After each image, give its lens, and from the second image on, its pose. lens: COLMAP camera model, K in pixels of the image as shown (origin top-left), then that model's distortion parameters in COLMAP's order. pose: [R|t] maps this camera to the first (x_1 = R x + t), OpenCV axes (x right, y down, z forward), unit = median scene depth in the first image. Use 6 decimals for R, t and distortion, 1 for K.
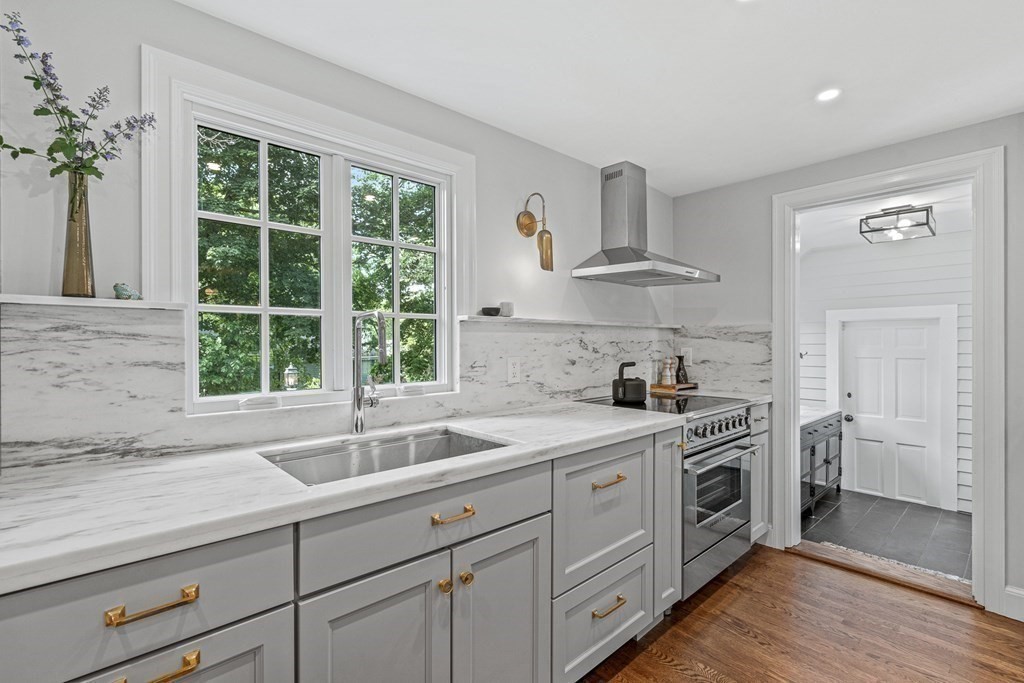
lens RADIAL K [[462.0, 0, 512.0], [0, 462.0, 341.5], [0, 0, 1]] dist [-0.002462, -0.000292]
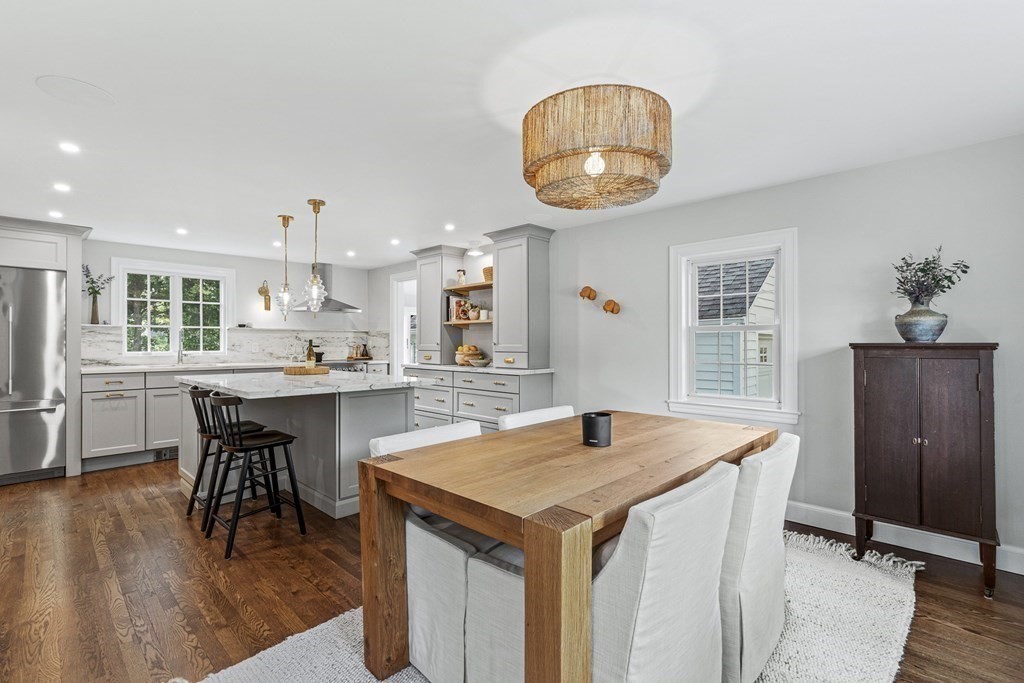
lens RADIAL K [[464.9, 0, 512.0], [0, 464.9, 341.5], [0, 0, 1]] dist [-0.001471, 0.000176]
pose [[0.998521, 0.002399, 0.054317, 1.354669], [-0.002218, 0.999992, -0.003393, 0.034174], [-0.054325, 0.003267, 0.998518, -1.773864]]
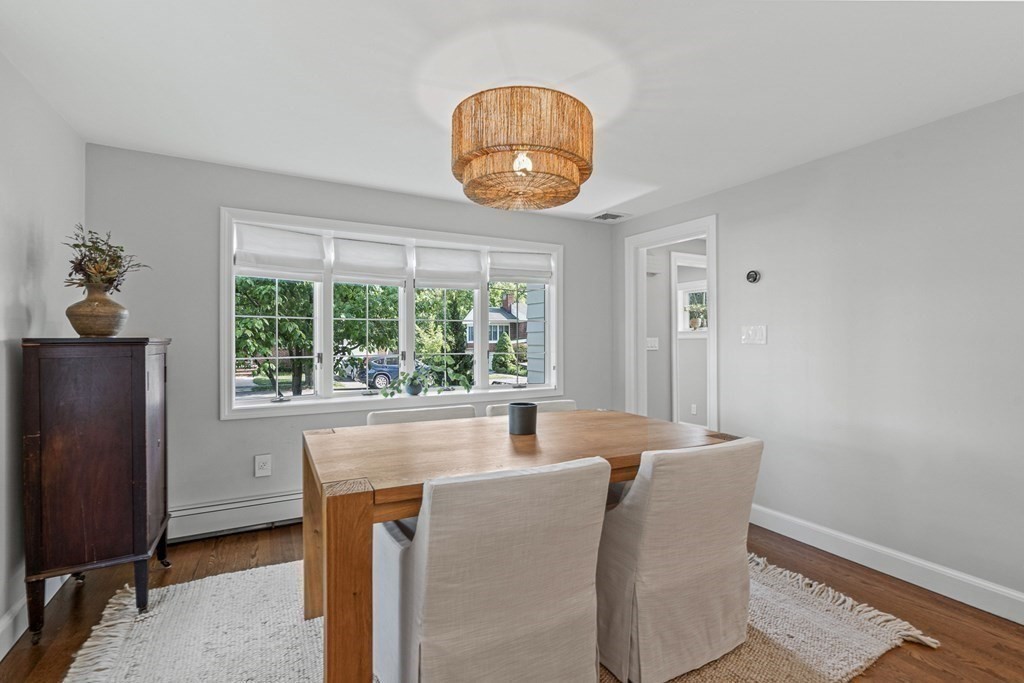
lens RADIAL K [[465.2, 0, 508.6], [0, 465.2, 342.7], [0, 0, 1]] dist [0.000813, 0.000520]
pose [[-0.968401, 0.004850, 0.249351, 1.327774], [0.005985, 0.999975, 0.003796, 0.041800], [-0.249326, 0.005169, -0.968406, 0.045543]]
